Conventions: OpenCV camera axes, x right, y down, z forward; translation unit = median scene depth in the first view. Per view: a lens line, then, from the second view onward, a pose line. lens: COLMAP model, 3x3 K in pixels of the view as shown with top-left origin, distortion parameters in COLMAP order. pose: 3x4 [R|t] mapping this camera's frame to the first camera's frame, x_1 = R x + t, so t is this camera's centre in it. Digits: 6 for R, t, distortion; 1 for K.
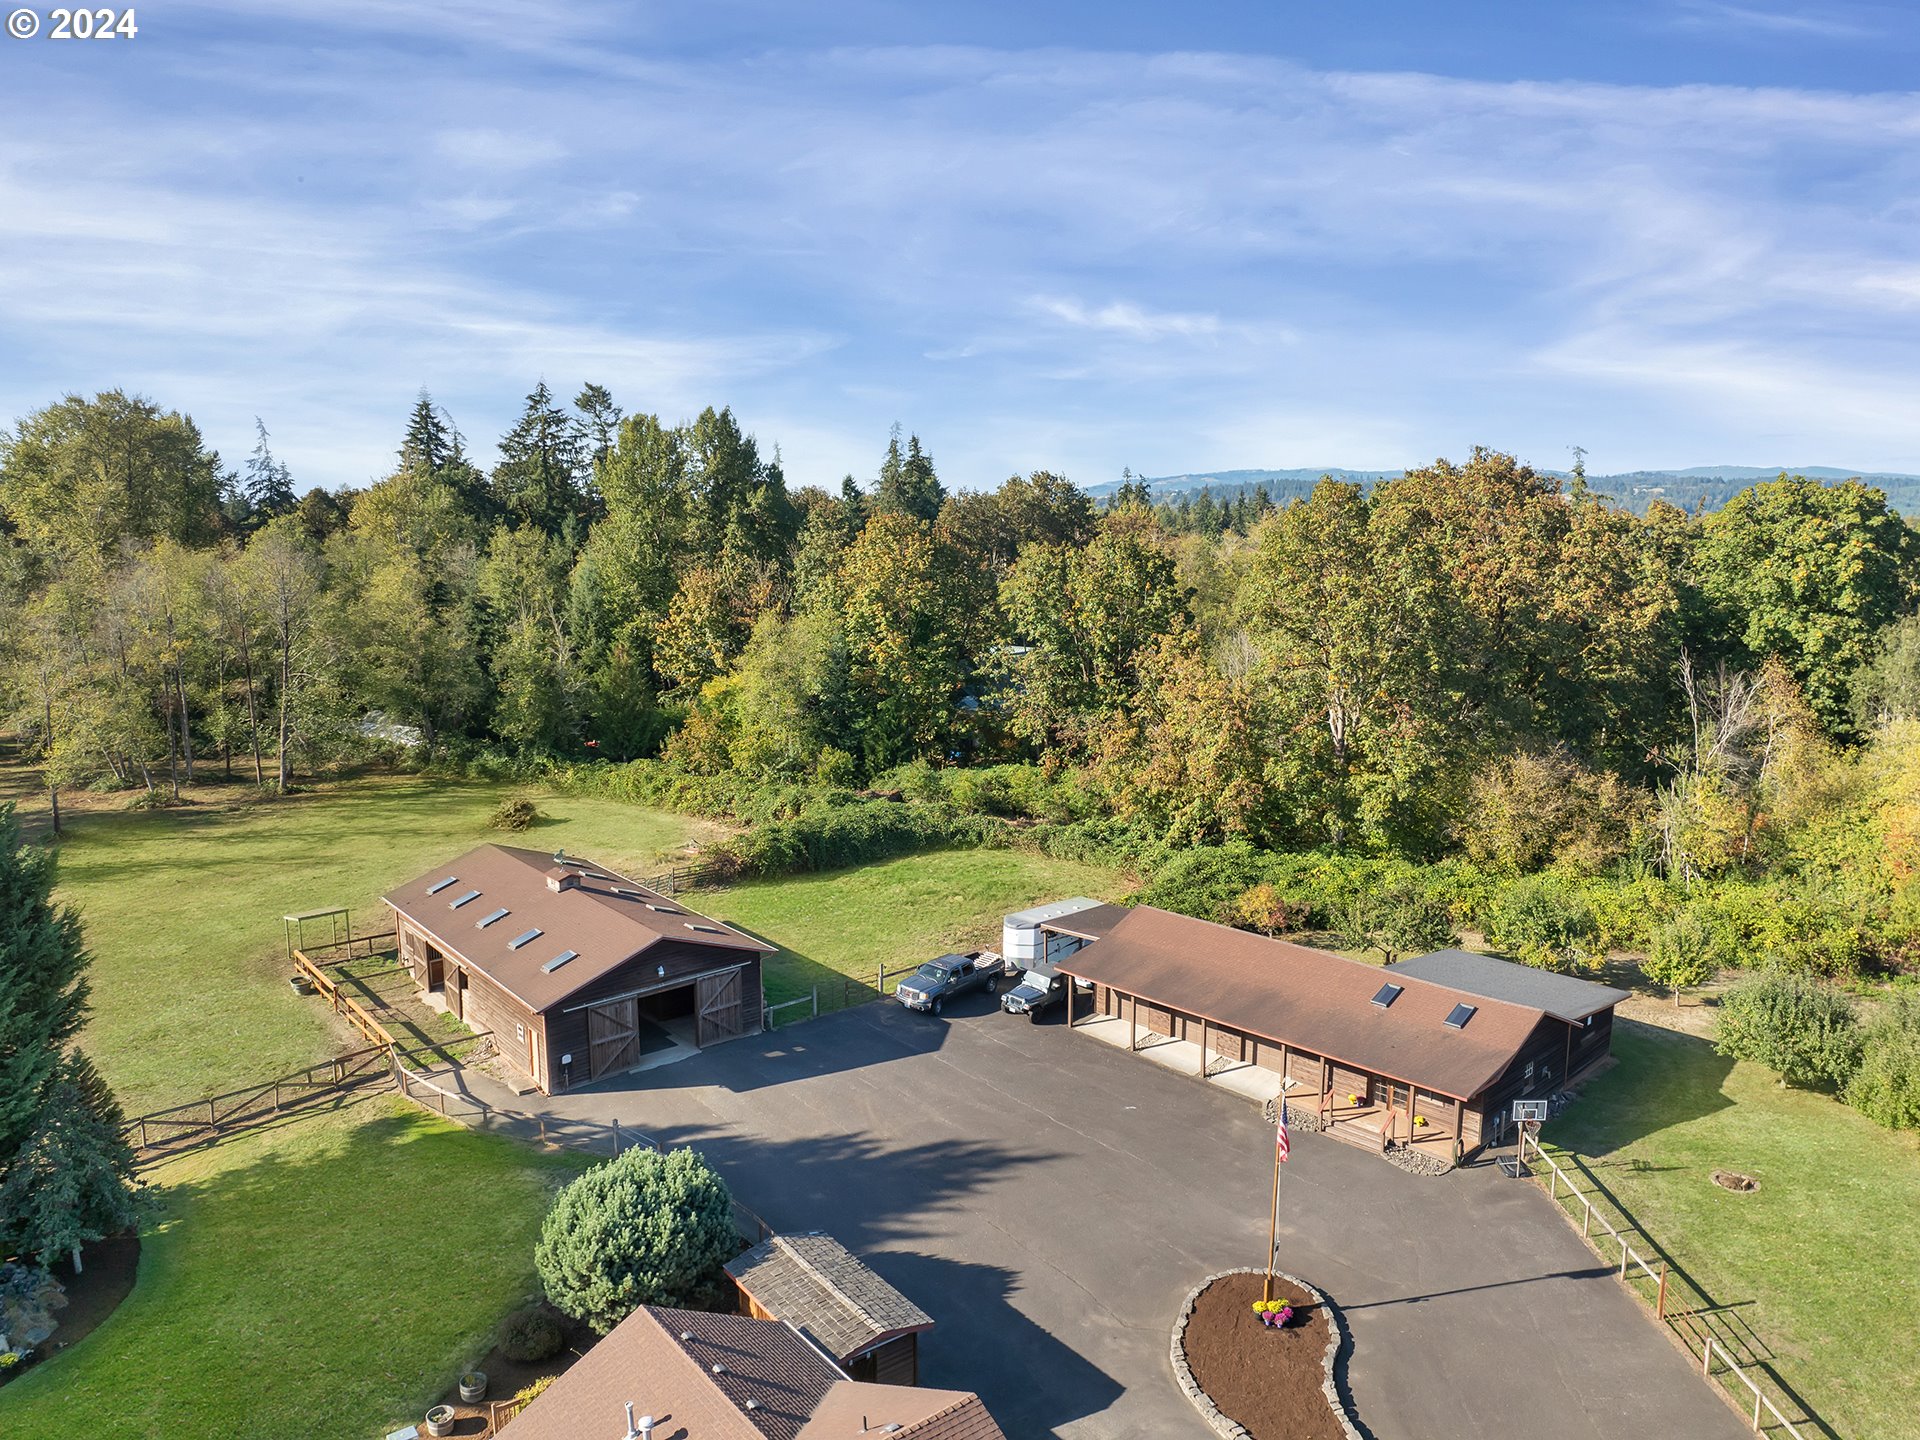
lens RADIAL K [[1347.1, 0, 959.0], [0, 1347.1, 713.8], [0, 0, 1]] dist [-0.011406, -0.072480]
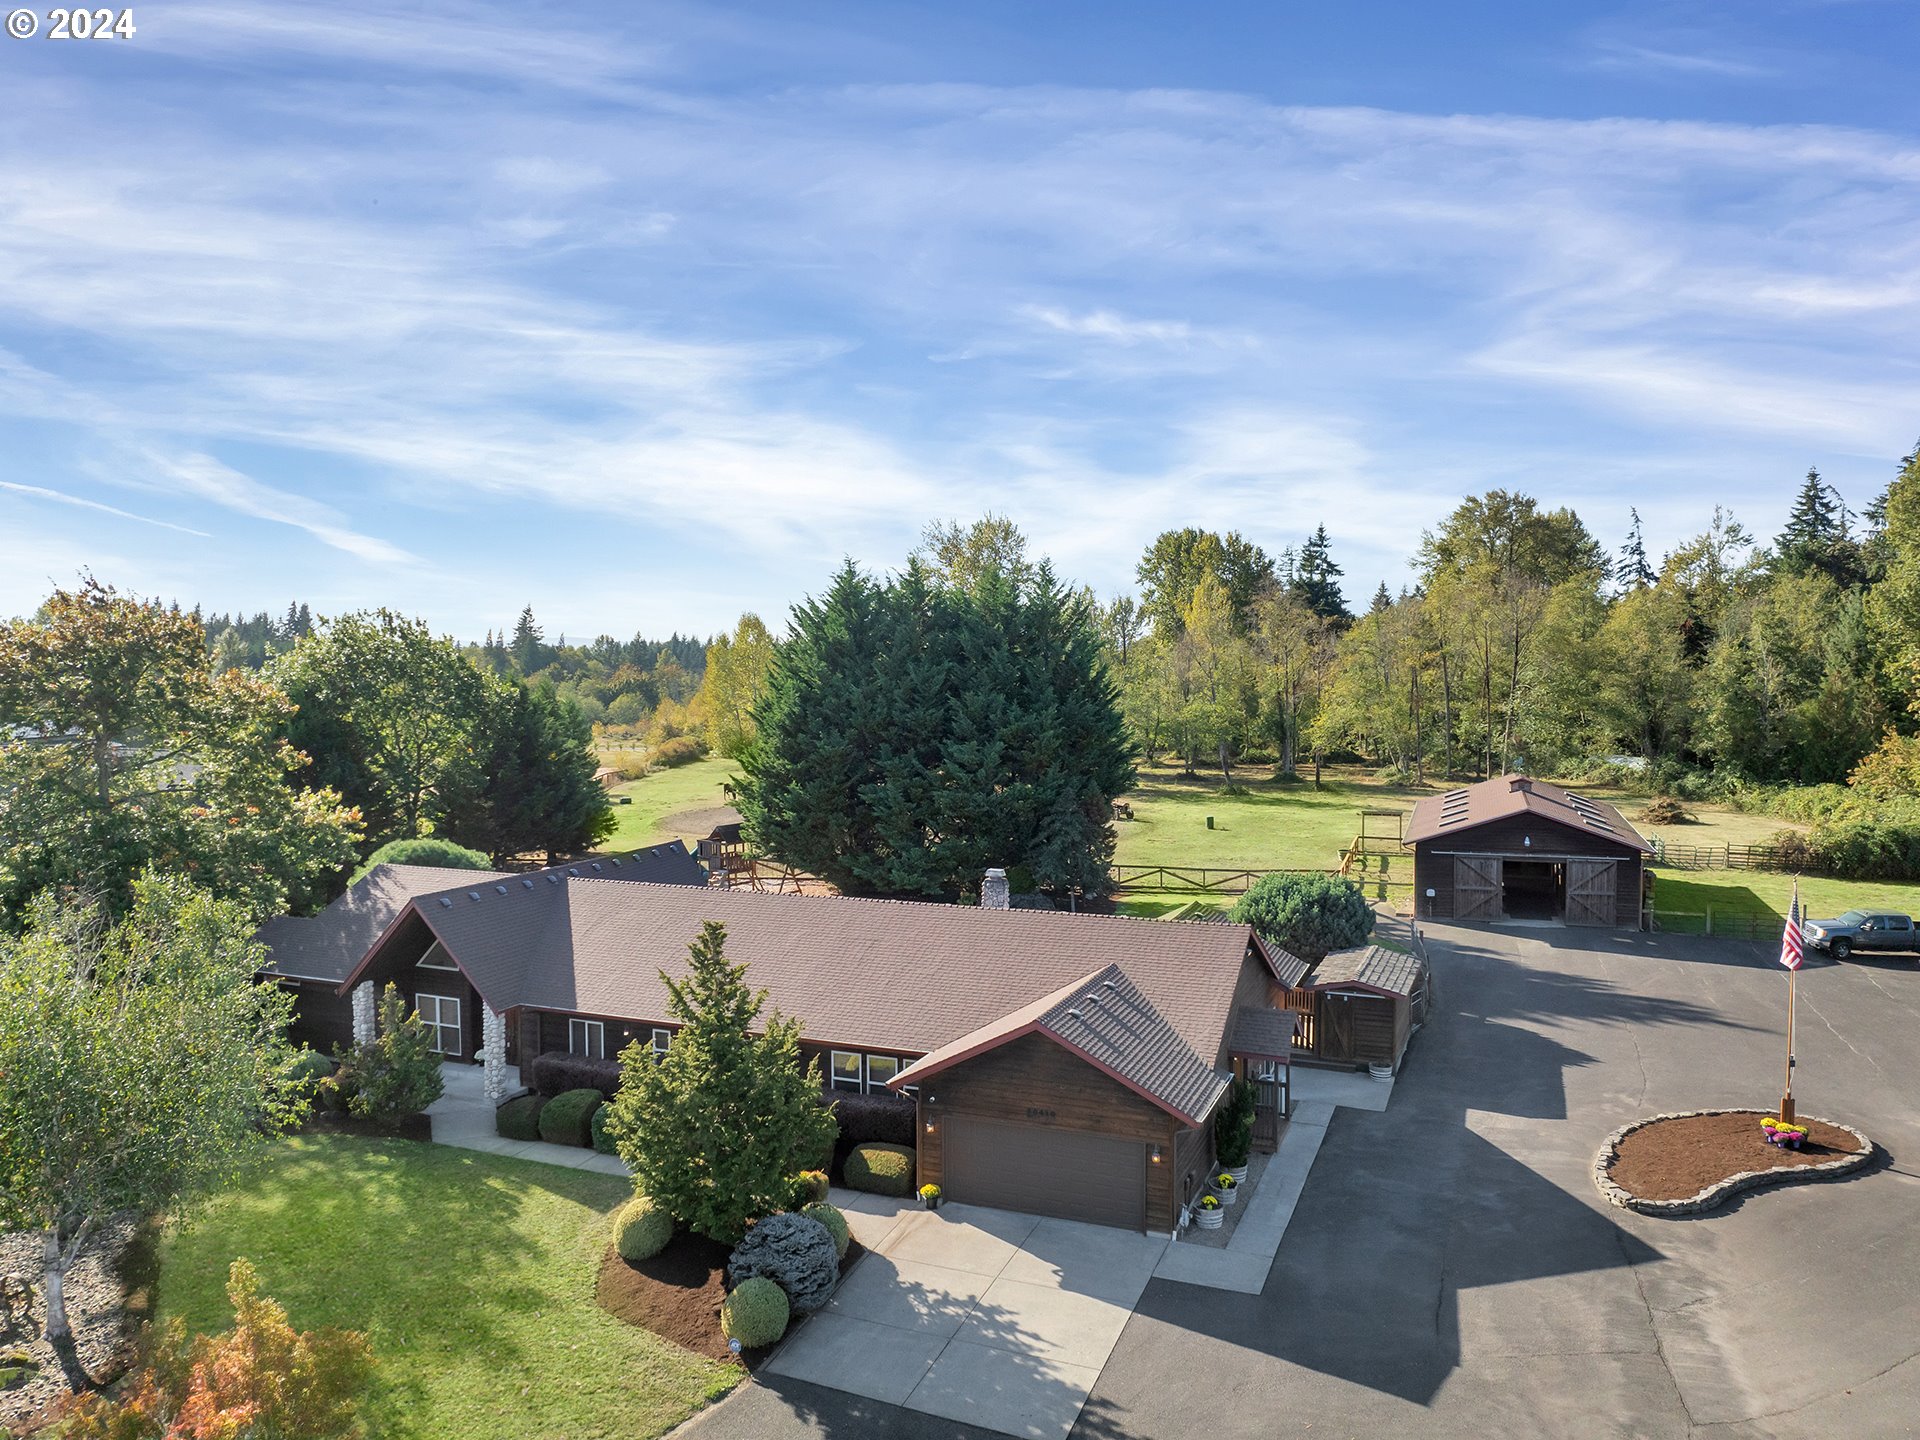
lens RADIAL K [[1347.1, 0, 960.0], [0, 1347.1, 720.0], [0, 0, 1]] dist [-0.037738, -0.001747]
pose [[0.497970, 0.037689, -0.866375, 0.274448], [-0.127701, 0.991351, -0.030274, 0.098608], [0.857740, 0.125712, 0.498476, 0.006688]]
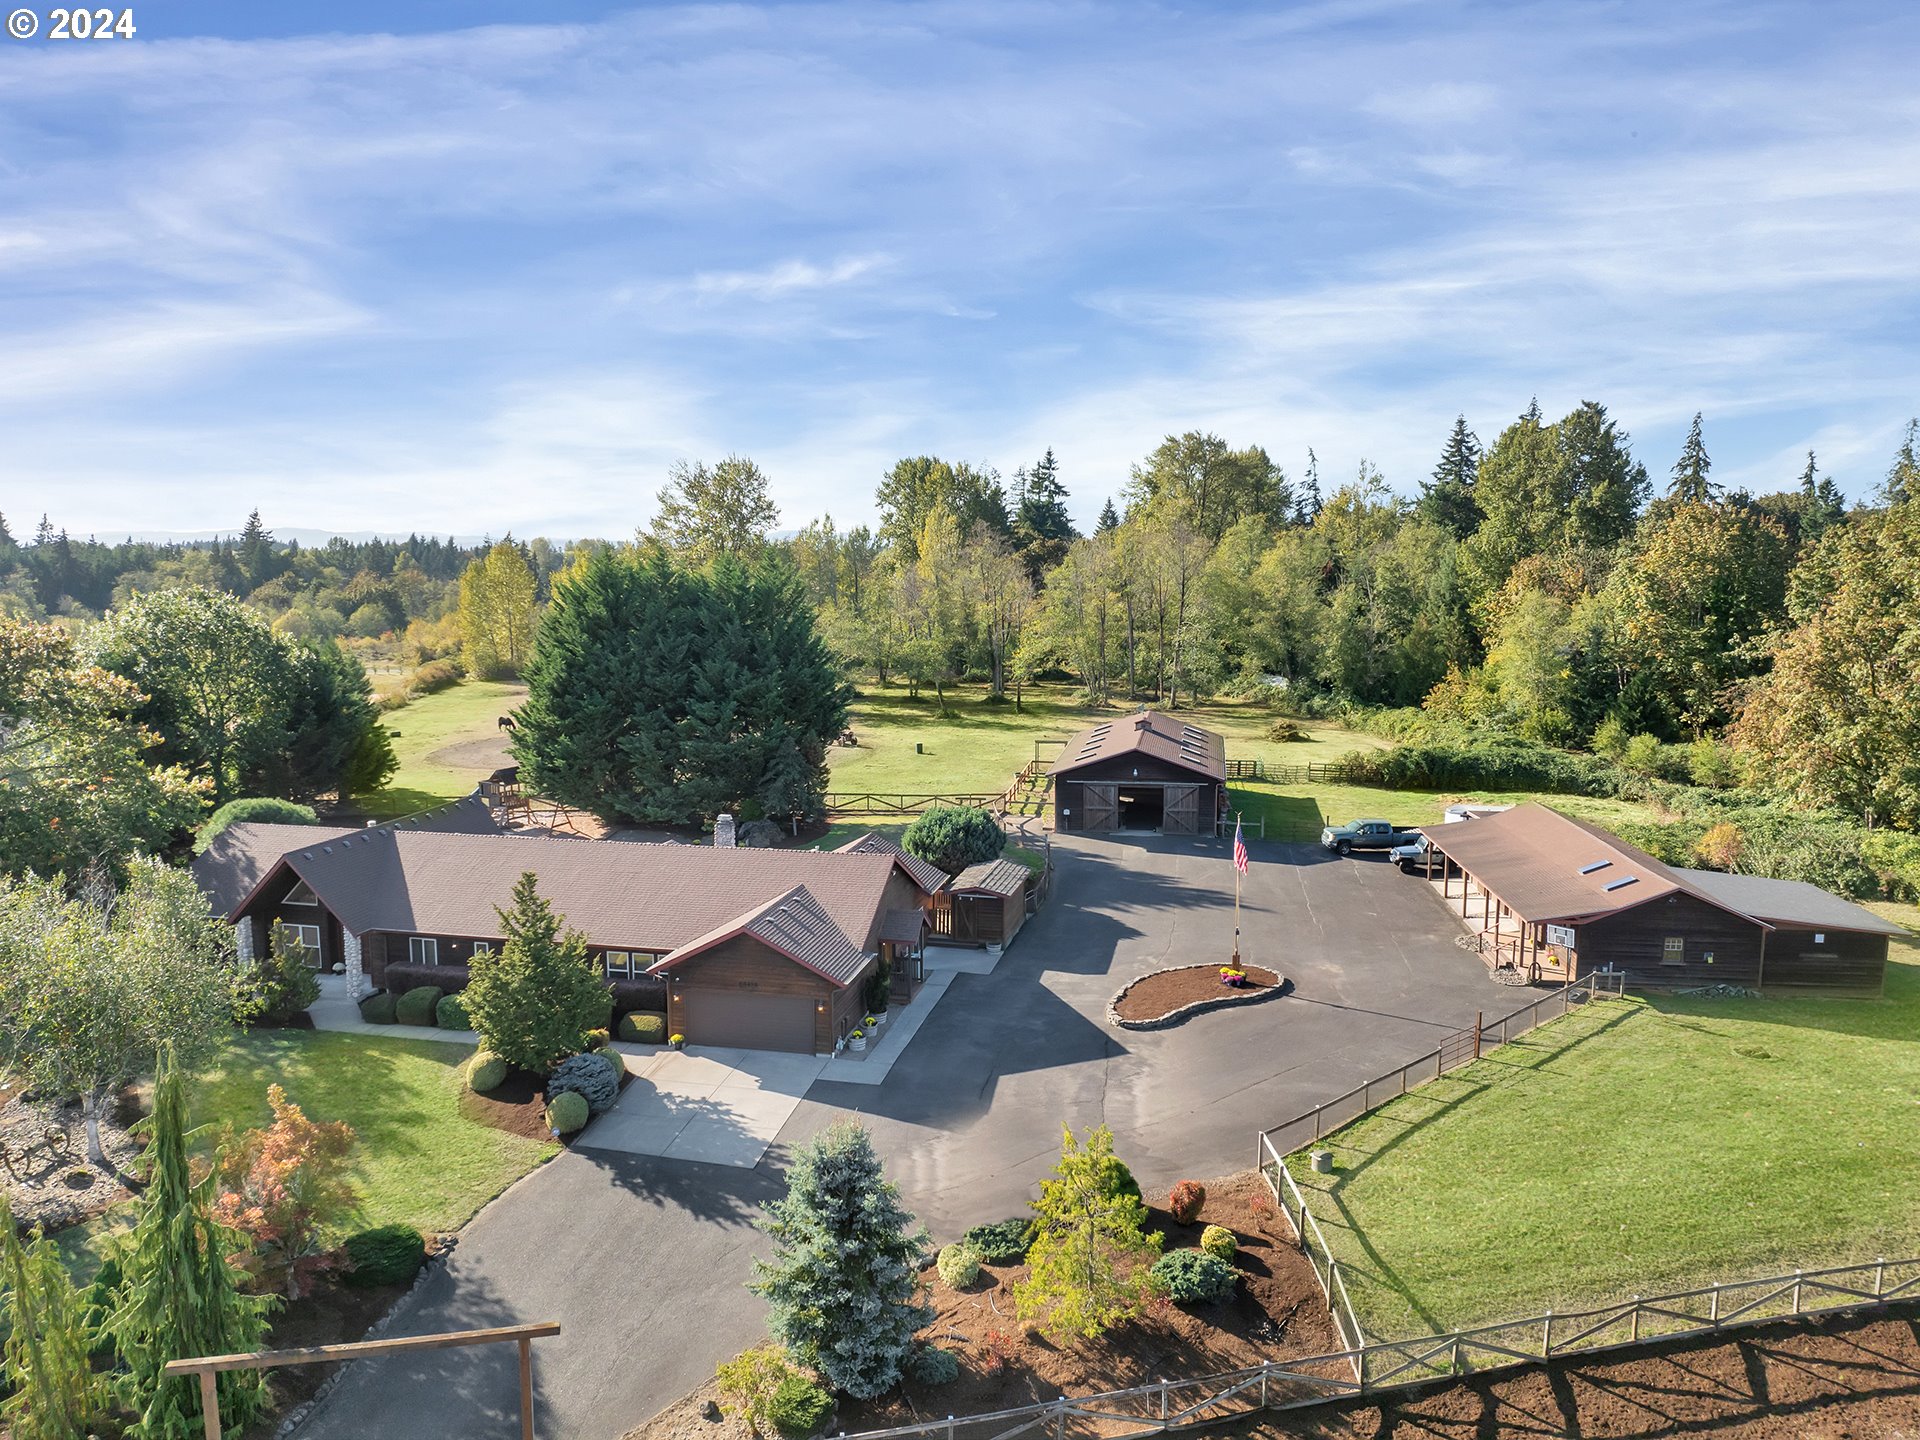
lens RADIAL K [[1347.1, 0, 959.0], [0, 1347.1, 713.8], [0, 0, 1]] dist [-0.011406, -0.072480]
pose [[0.644263, 0.091858, -0.759268, 0.423062], [-0.115706, 0.993041, 0.021960, 0.061521], [0.756001, 0.073704, 0.650408, -0.074417]]
